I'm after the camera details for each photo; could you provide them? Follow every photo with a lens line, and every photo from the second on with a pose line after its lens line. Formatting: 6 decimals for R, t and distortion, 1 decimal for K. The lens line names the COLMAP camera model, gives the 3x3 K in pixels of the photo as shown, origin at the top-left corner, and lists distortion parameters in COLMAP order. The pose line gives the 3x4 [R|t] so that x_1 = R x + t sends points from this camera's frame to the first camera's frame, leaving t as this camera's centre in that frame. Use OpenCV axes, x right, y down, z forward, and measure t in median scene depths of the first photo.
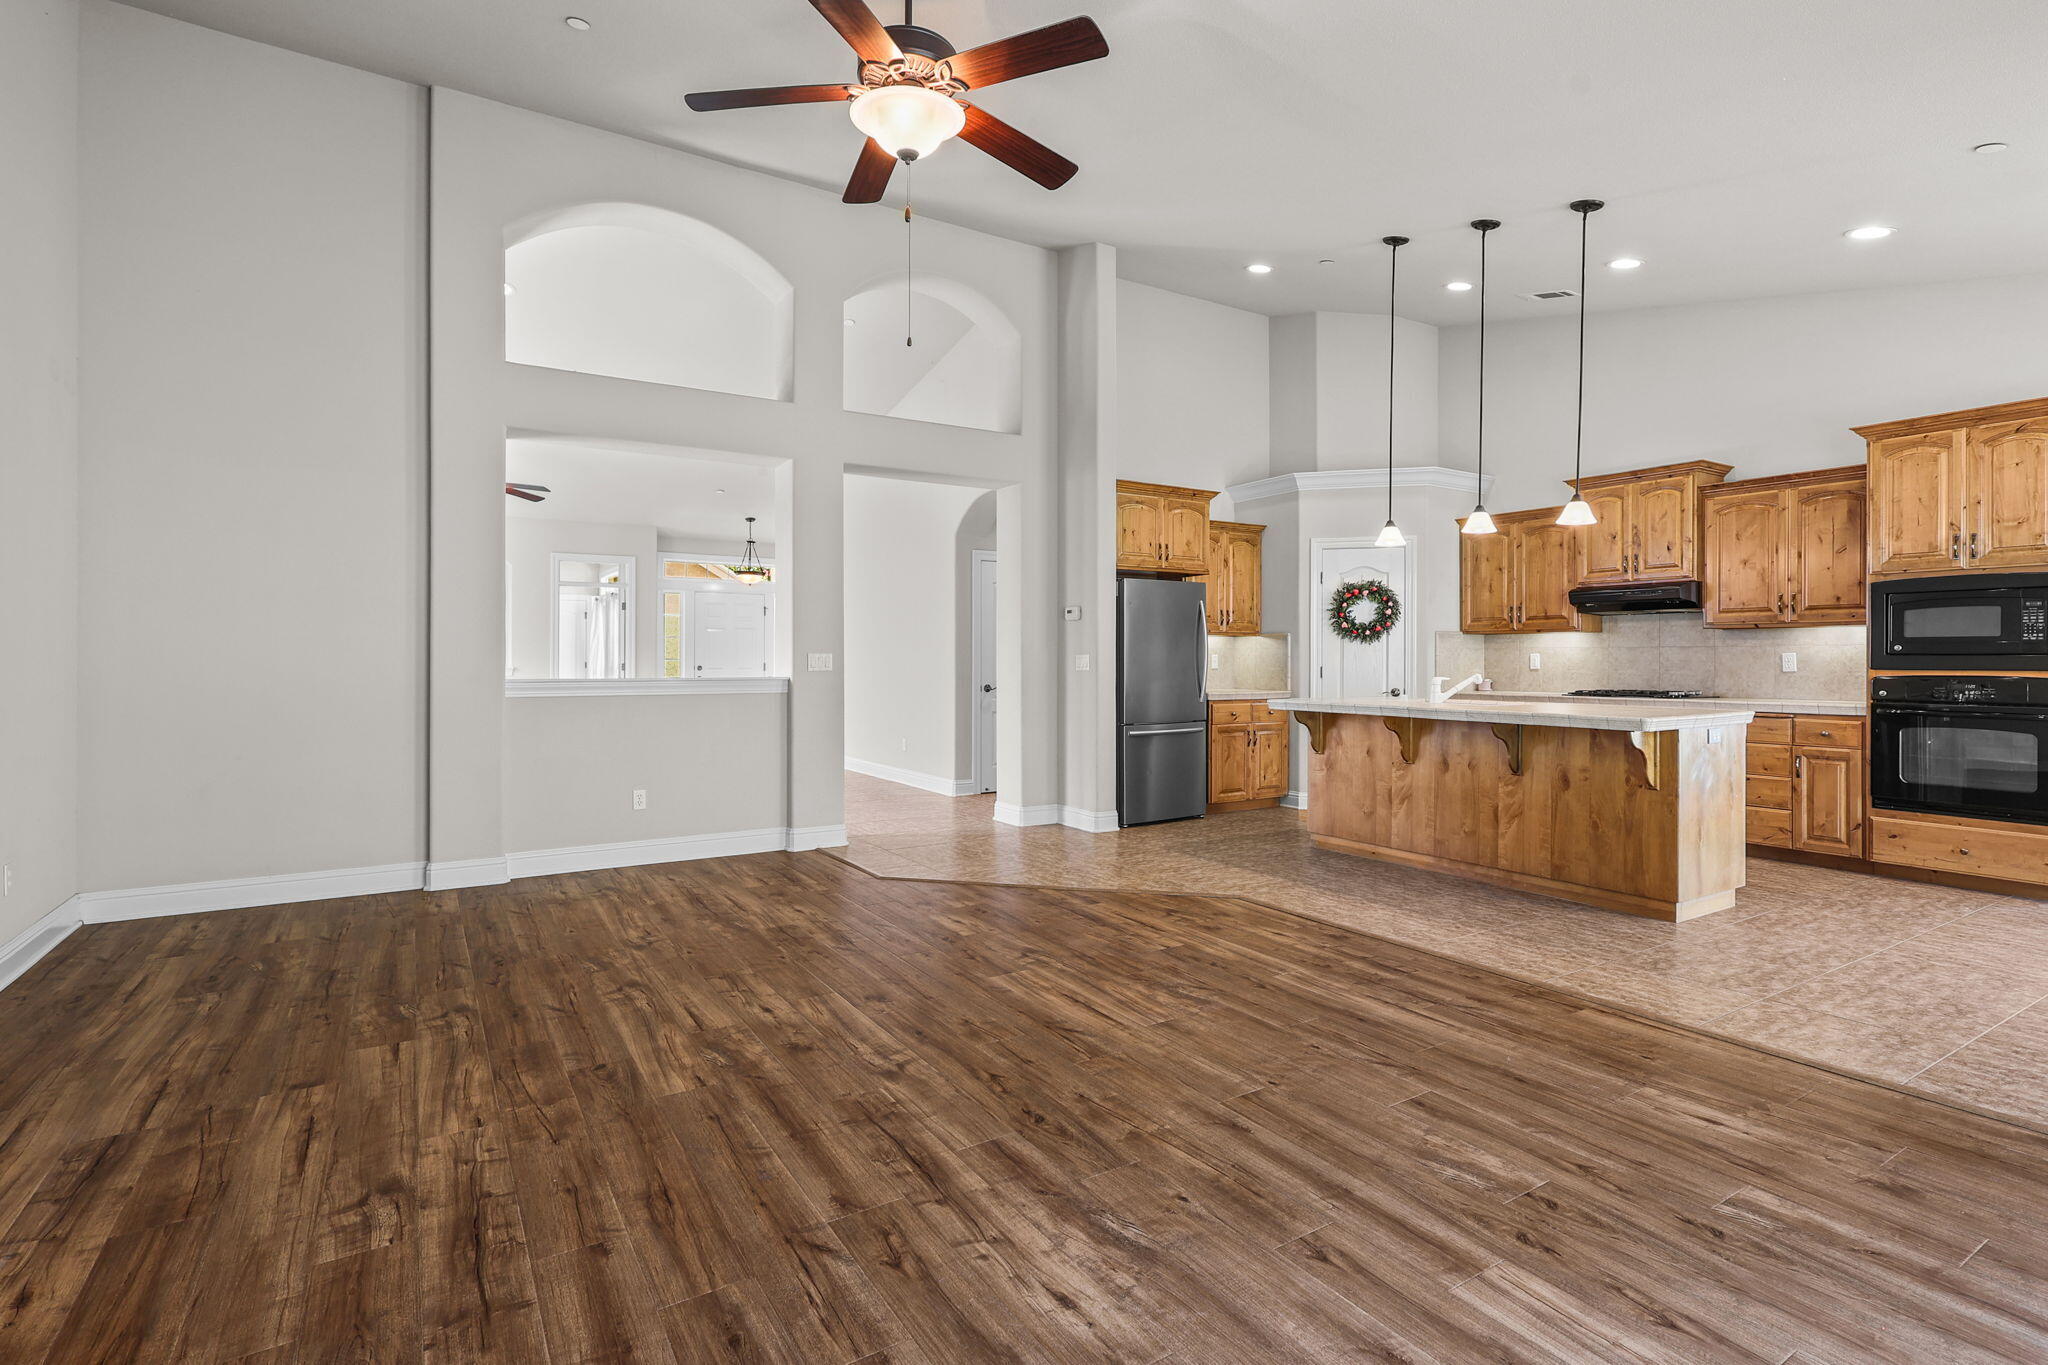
lens RADIAL K [[958.0, 0, 1015.3], [0, 958.0, 666.4], [0, 0, 1]] dist [0.002191, 0.001805]
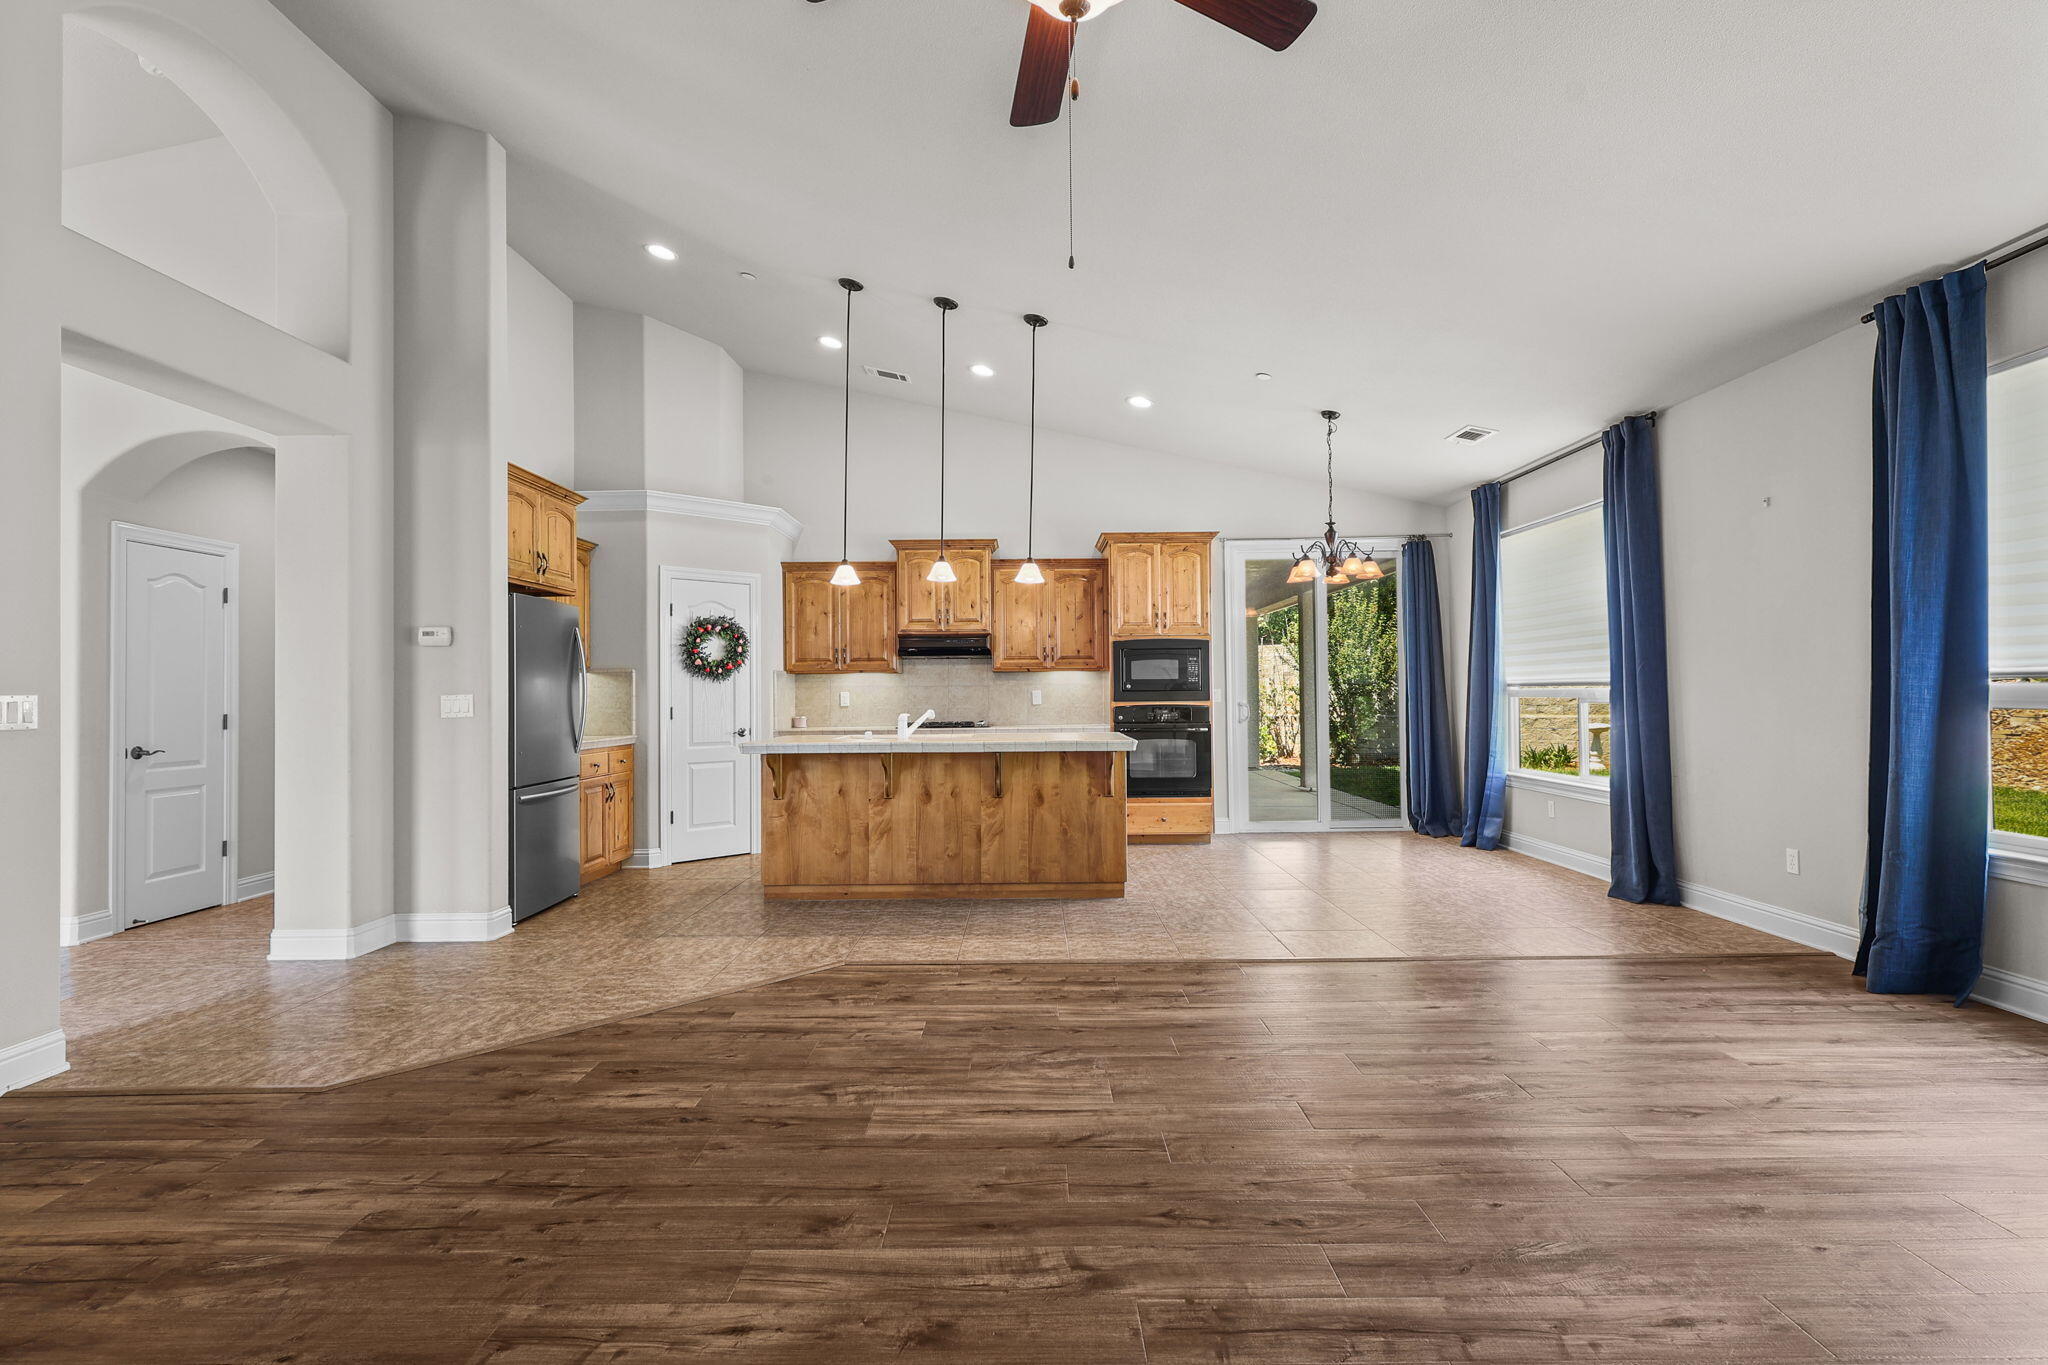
lens RADIAL K [[958.0, 0, 1017.9], [0, 958.0, 686.1], [0, 0, 1]] dist [0.002191, 0.001805]
pose [[0.541465, 0.002114, 0.840720, -0.407610], [0.016738, 0.999772, -0.013293, -0.003291], [-0.840556, 0.021269, 0.541306, 0.352571]]
